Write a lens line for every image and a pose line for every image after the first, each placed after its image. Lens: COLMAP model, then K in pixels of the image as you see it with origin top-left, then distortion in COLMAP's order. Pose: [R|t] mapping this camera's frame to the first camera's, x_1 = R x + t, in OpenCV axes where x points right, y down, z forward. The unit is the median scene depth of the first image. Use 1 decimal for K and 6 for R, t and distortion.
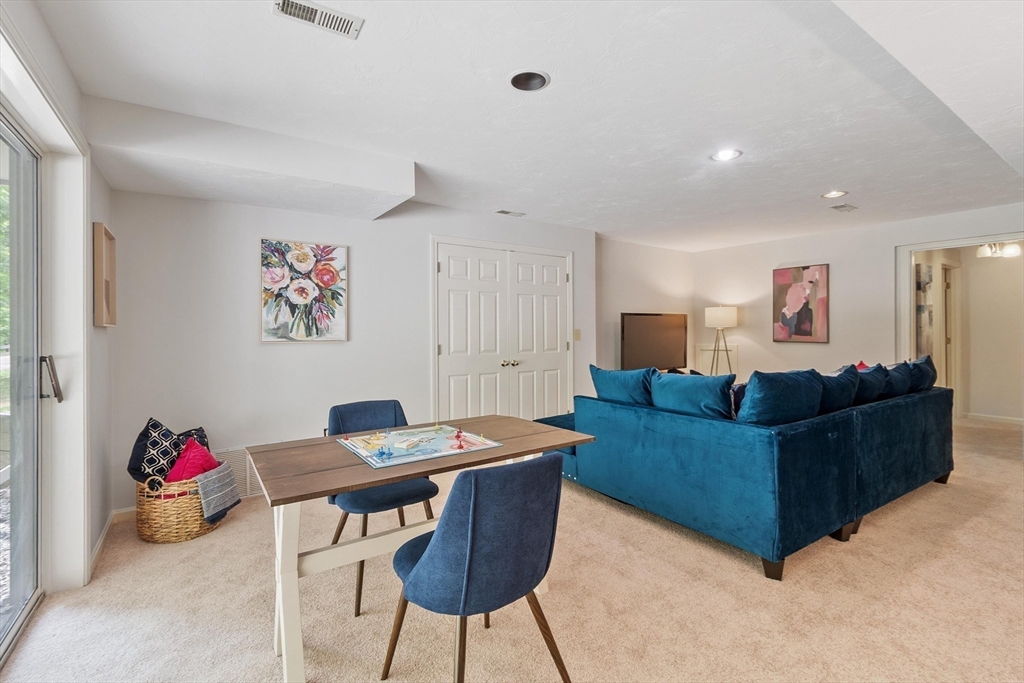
lens RADIAL K [[453.3, 0, 512.0], [0, 453.3, 341.5], [0, 0, 1]] dist [-0.000940, -0.000059]
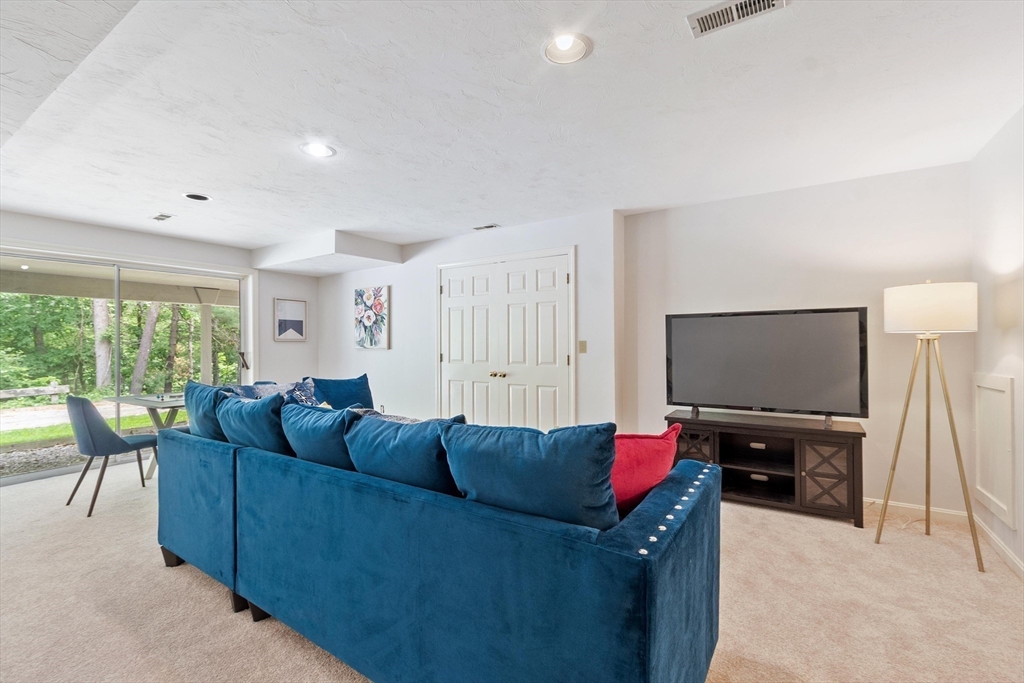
lens RADIAL K [[453.3, 0, 512.0], [0, 453.3, 341.5], [0, 0, 1]] dist [-0.000940, -0.000059]
pose [[0.381715, -0.008126, -0.924244, 1.199452], [-0.026068, 0.999469, -0.019553, -0.007754], [0.923912, 0.031557, 0.381300, 0.835221]]
